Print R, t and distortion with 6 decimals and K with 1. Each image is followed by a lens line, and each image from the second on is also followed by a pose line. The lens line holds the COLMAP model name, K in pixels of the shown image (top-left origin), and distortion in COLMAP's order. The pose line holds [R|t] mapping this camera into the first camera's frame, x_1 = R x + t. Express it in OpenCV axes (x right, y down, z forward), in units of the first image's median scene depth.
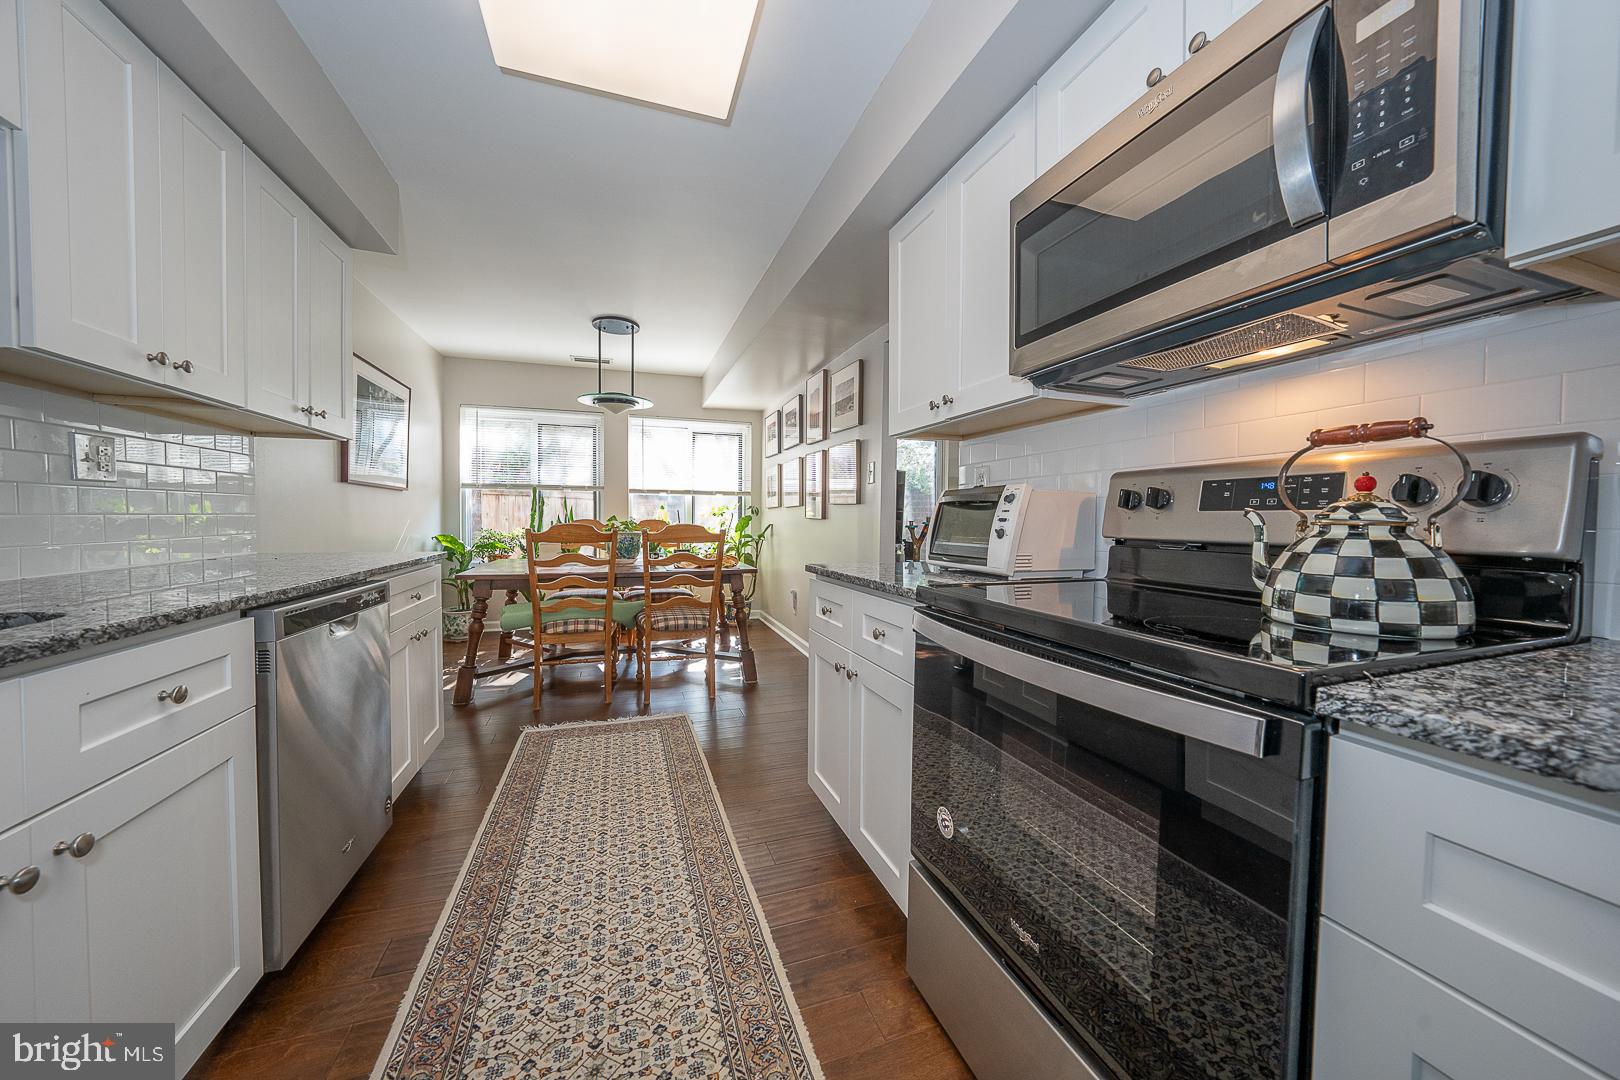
lens RADIAL K [[556.4, 0, 809.7], [0, 556.4, 531.9], [0, 0, 1]] dist [-0.016411, 0.001356]
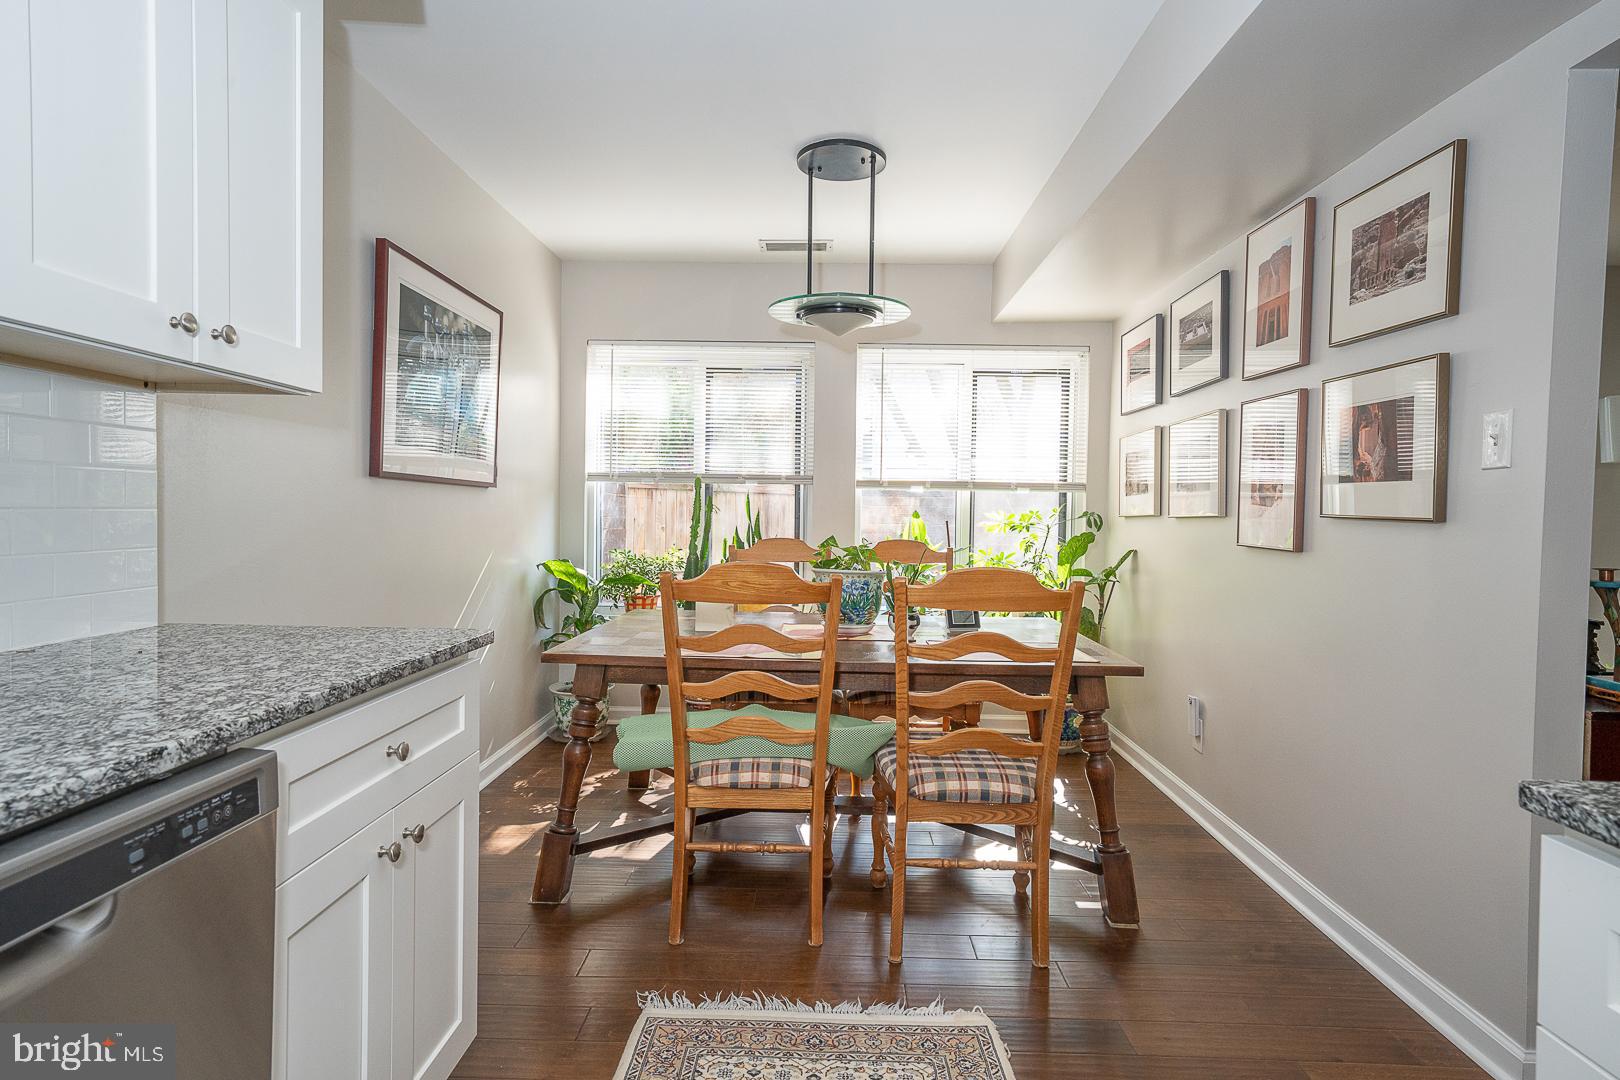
lens RADIAL K [[843.8, 0, 809.4], [0, 843.8, 531.7], [0, 0, 1]] dist [-0.001142, -0.000268]
pose [[0.937000, 0.014445, -0.349030, -0.102181], [-0.016396, 0.999862, -0.002637, -0.030478], [0.348944, 0.008194, 0.937108, 0.268503]]
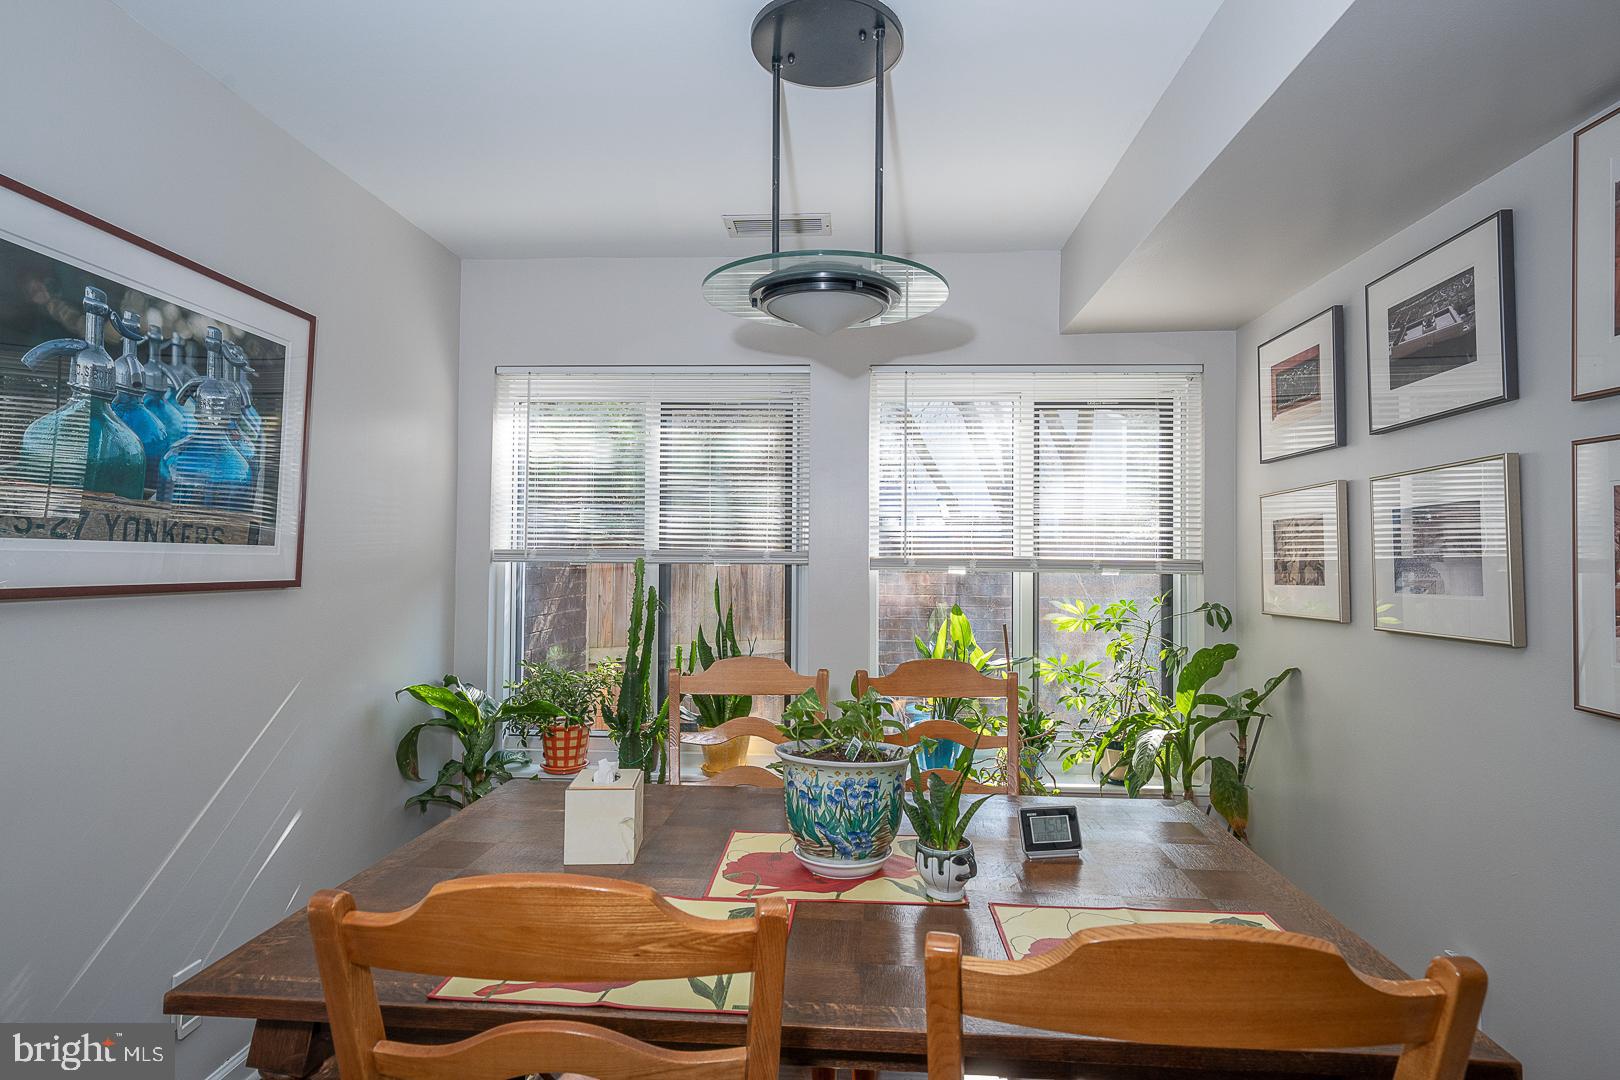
lens RADIAL K [[843.8, 0, 808.7], [0, 843.8, 537.5], [0, 0, 1]] dist [-0.001142, -0.000268]
pose [[0.923333, -0.008544, -0.383904, -0.183330], [-0.011109, 0.998740, -0.048946, -0.081313], [0.383839, 0.049458, 0.922075, 0.579815]]
